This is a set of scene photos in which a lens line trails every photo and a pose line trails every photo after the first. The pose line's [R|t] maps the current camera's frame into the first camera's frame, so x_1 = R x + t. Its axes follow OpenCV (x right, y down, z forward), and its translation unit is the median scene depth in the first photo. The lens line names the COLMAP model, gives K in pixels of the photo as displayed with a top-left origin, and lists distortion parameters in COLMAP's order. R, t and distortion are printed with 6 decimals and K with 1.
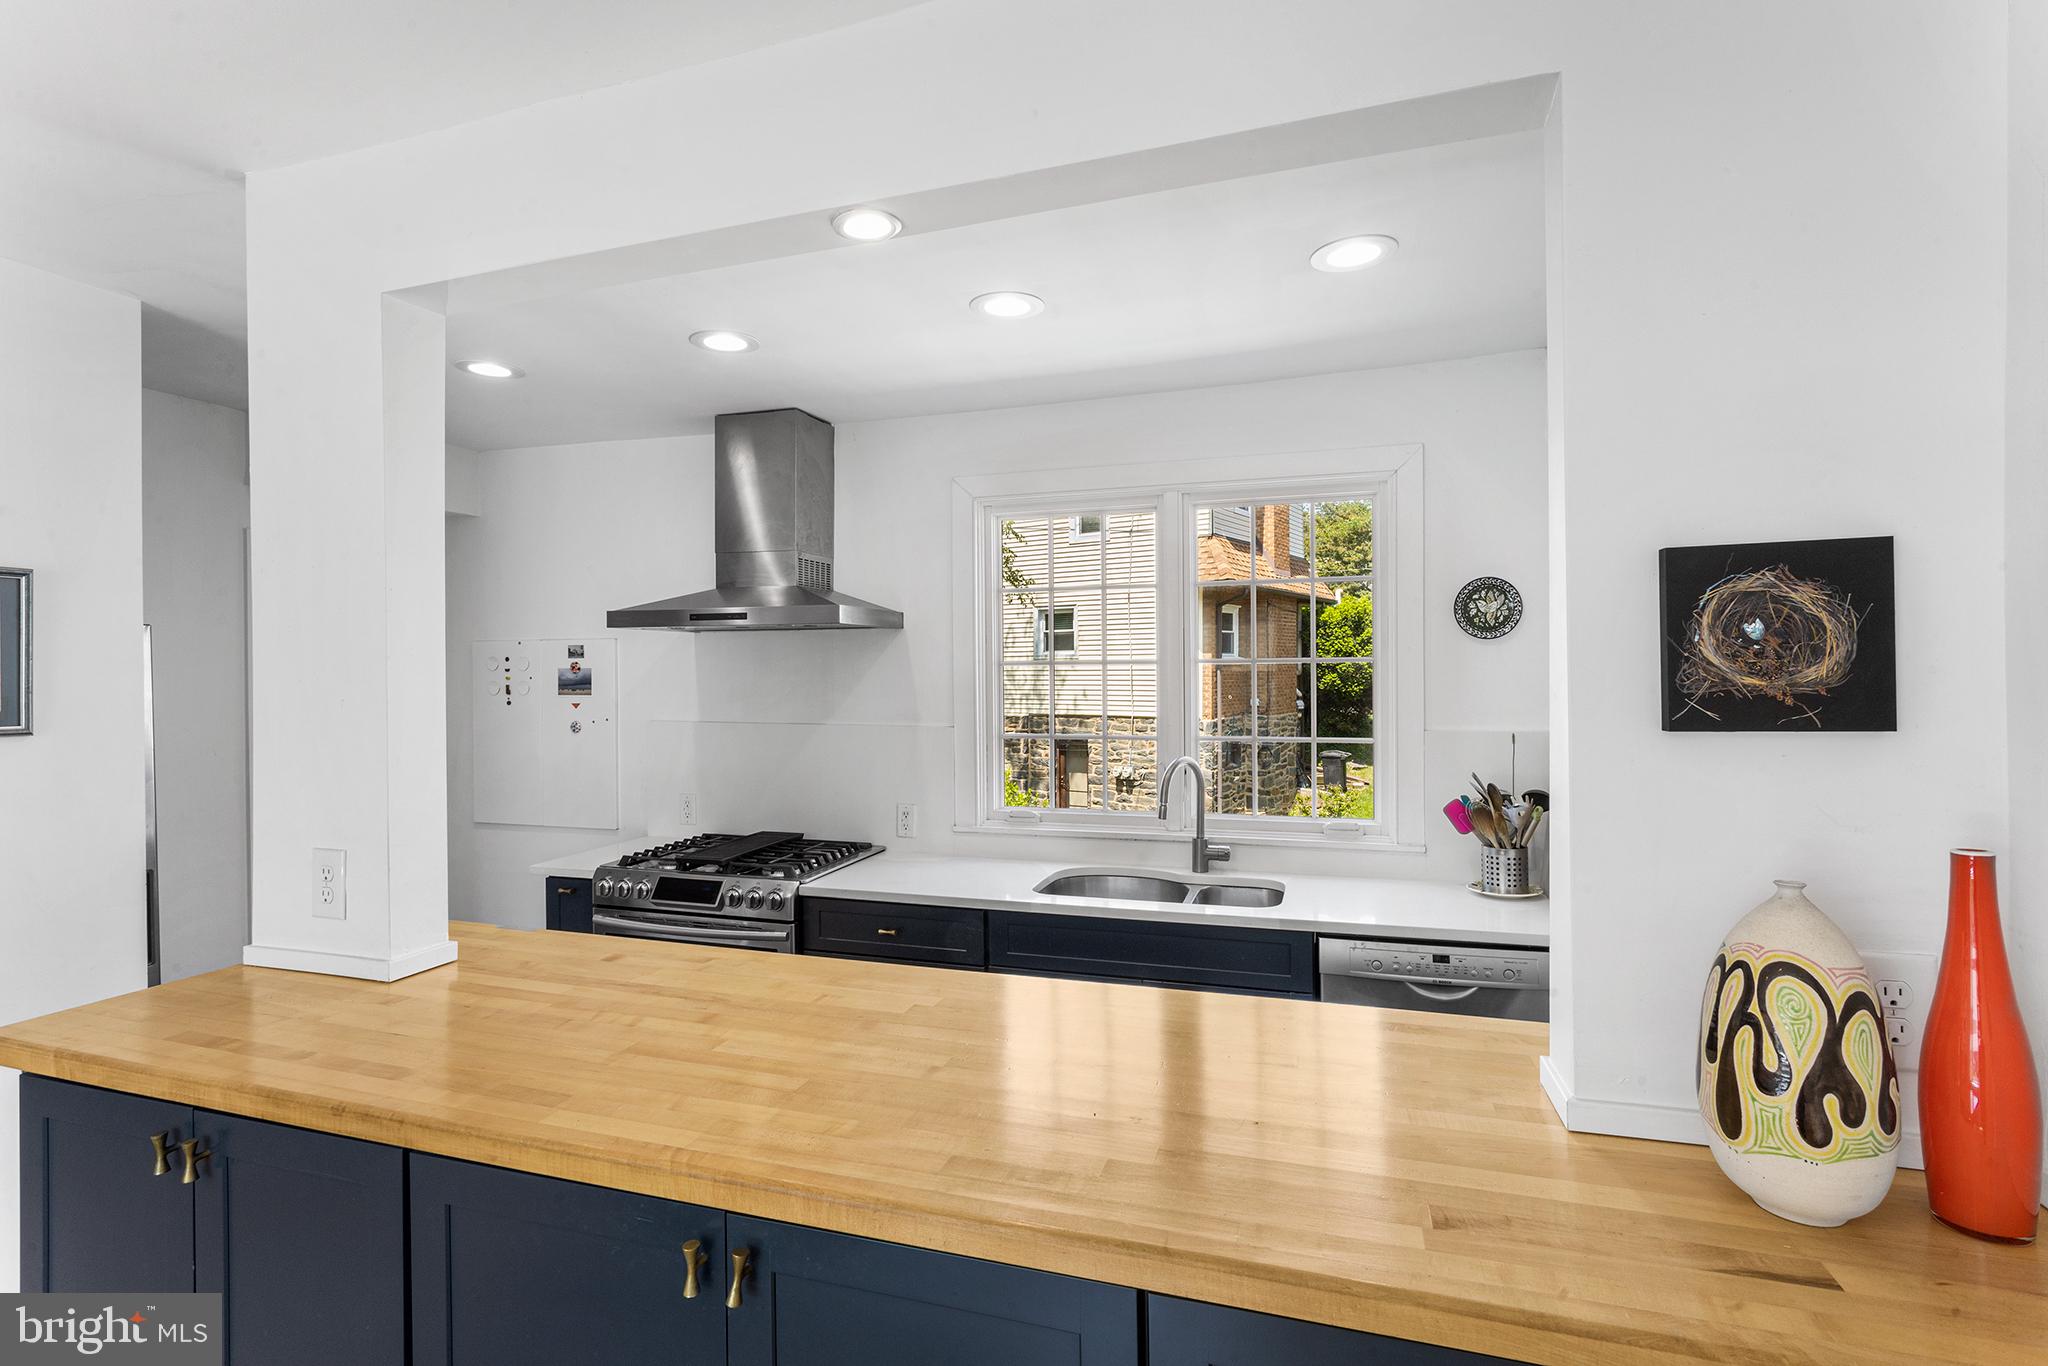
lens RADIAL K [[978.5, 0, 999.7], [0, 978.5, 655.3], [0, 0, 1]] dist [0.002170, 0.000478]
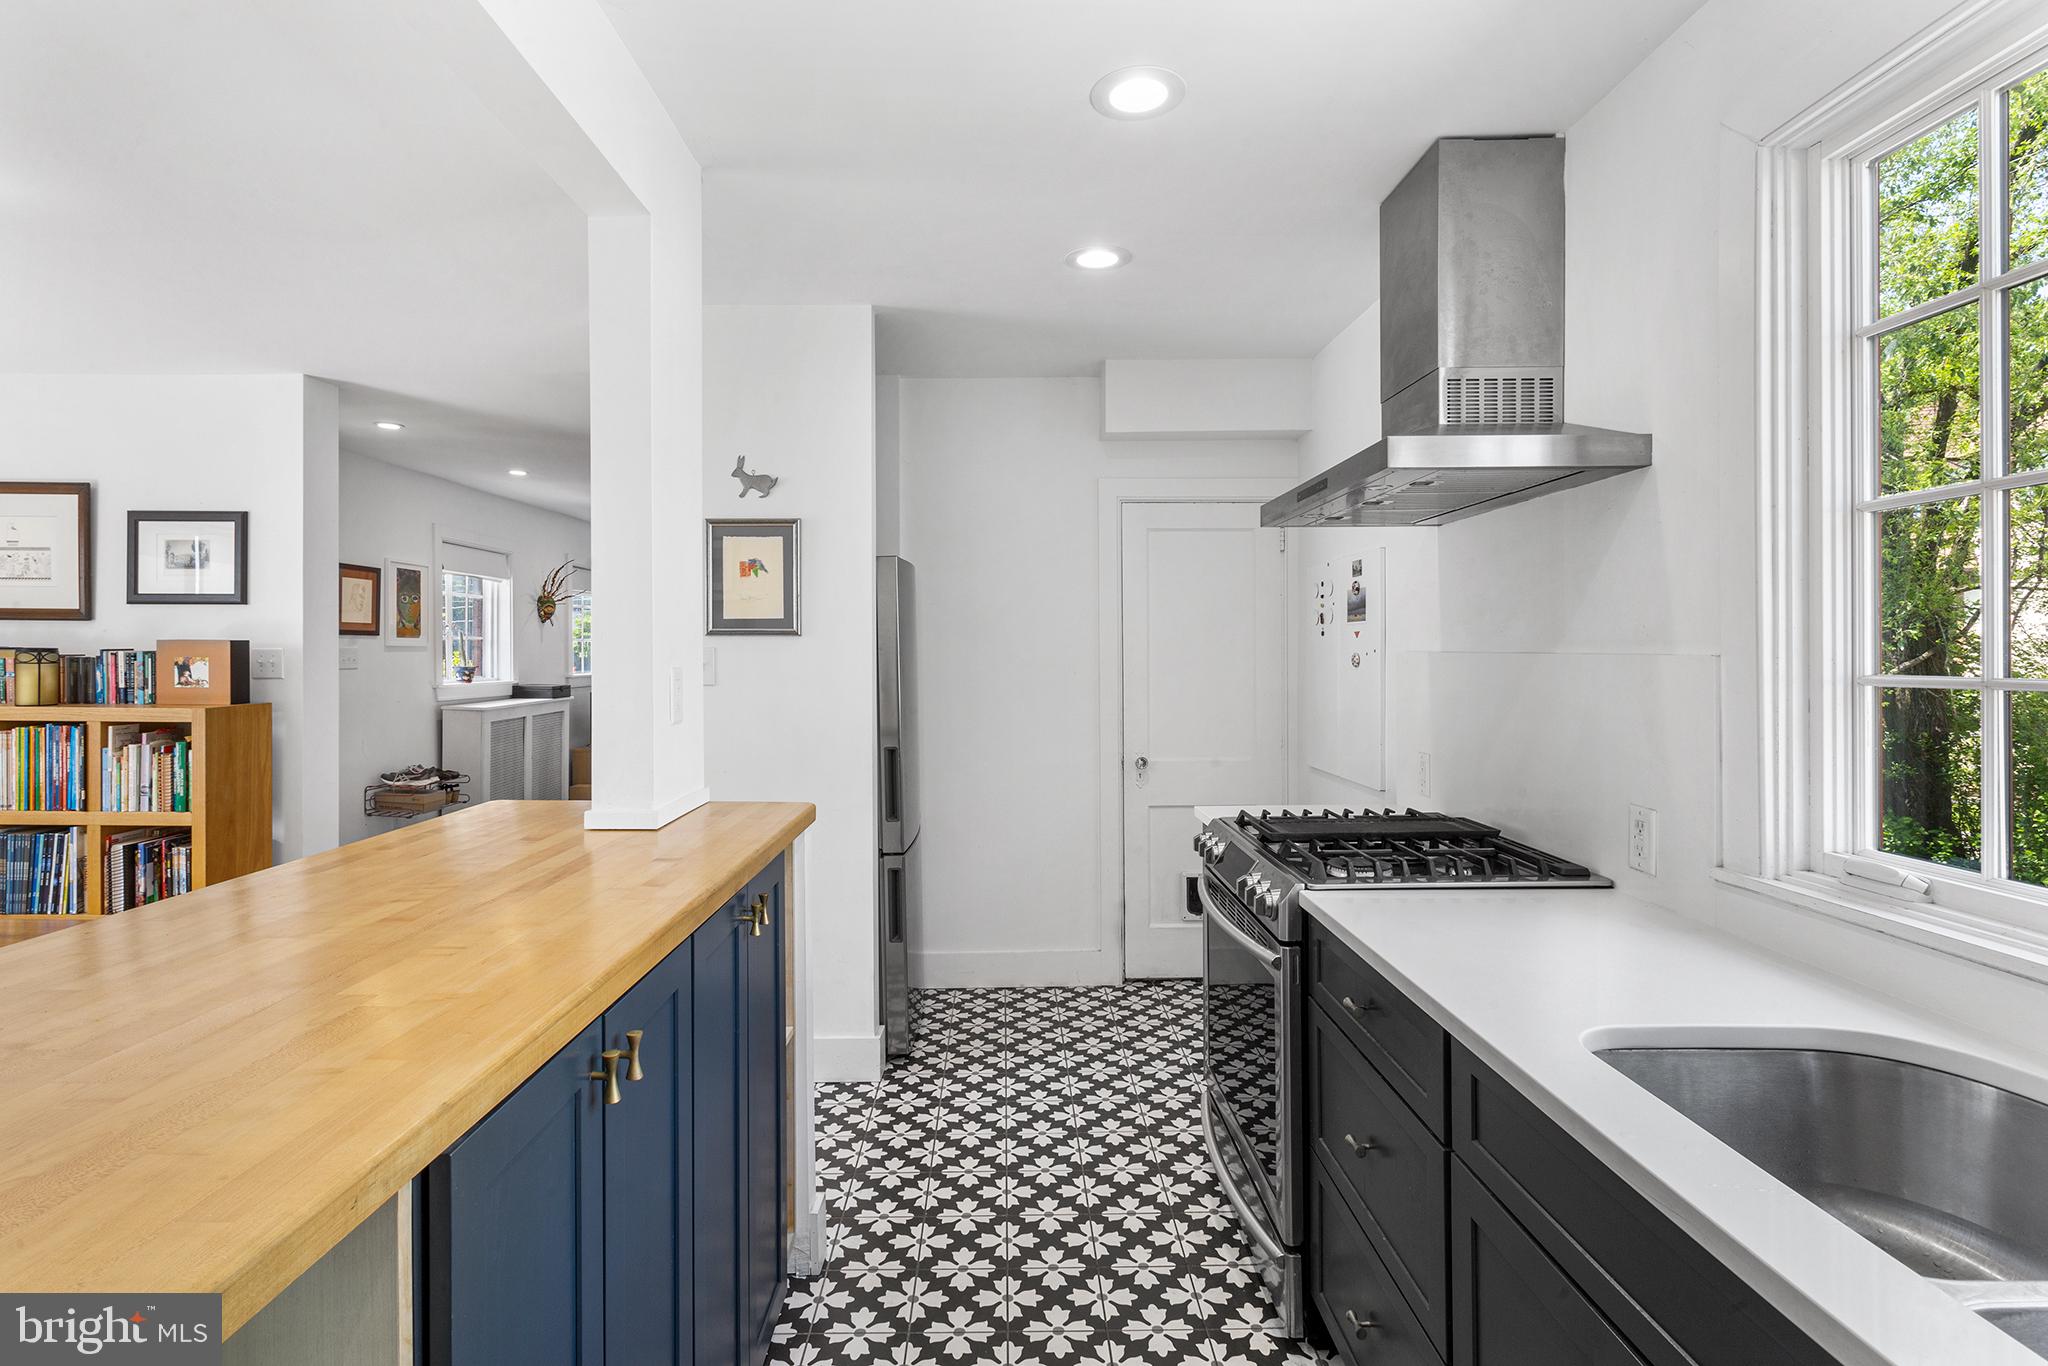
lens RADIAL K [[978.5, 0, 999.7], [0, 978.5, 655.3], [0, 0, 1]] dist [0.002170, 0.000478]
pose [[0.317493, 0.008159, -0.948225, 0.301525], [0.016293, 0.999768, 0.014058, 0.063258], [0.948121, -0.019912, 0.317287, 0.549529]]
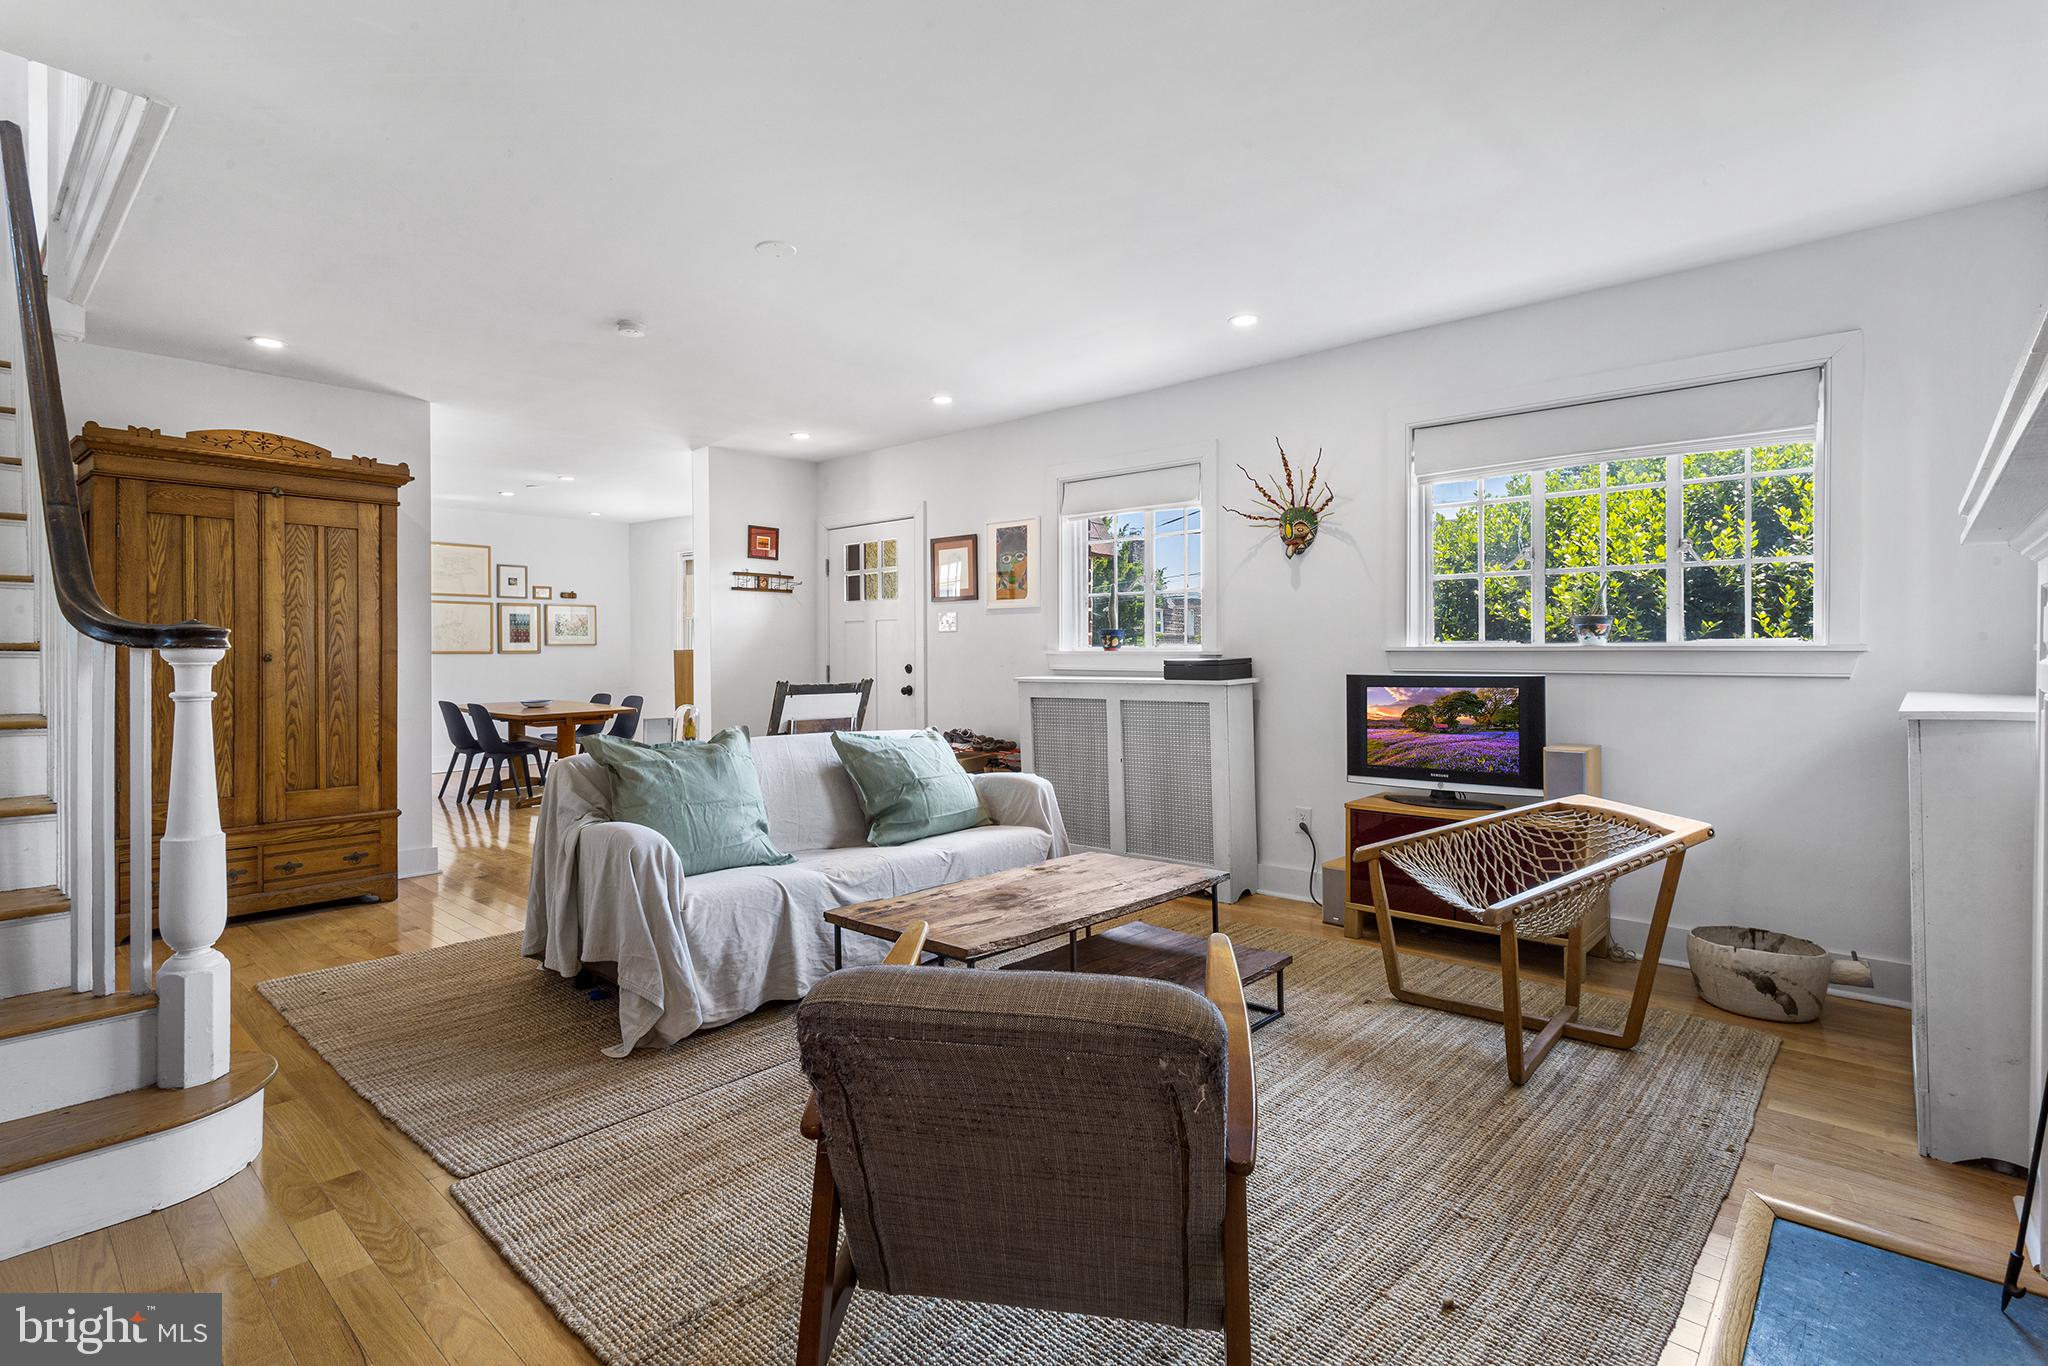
lens RADIAL K [[987.4, 0, 1015.0], [0, 987.4, 648.7], [0, 0, 1]] dist [0.010259, 0.000450]
pose [[-0.914524, 0.008243, 0.404448, -2.476961], [0.001895, 0.999869, -0.016093, 0.154647], [-0.404528, -0.013951, -0.914419, 1.685165]]
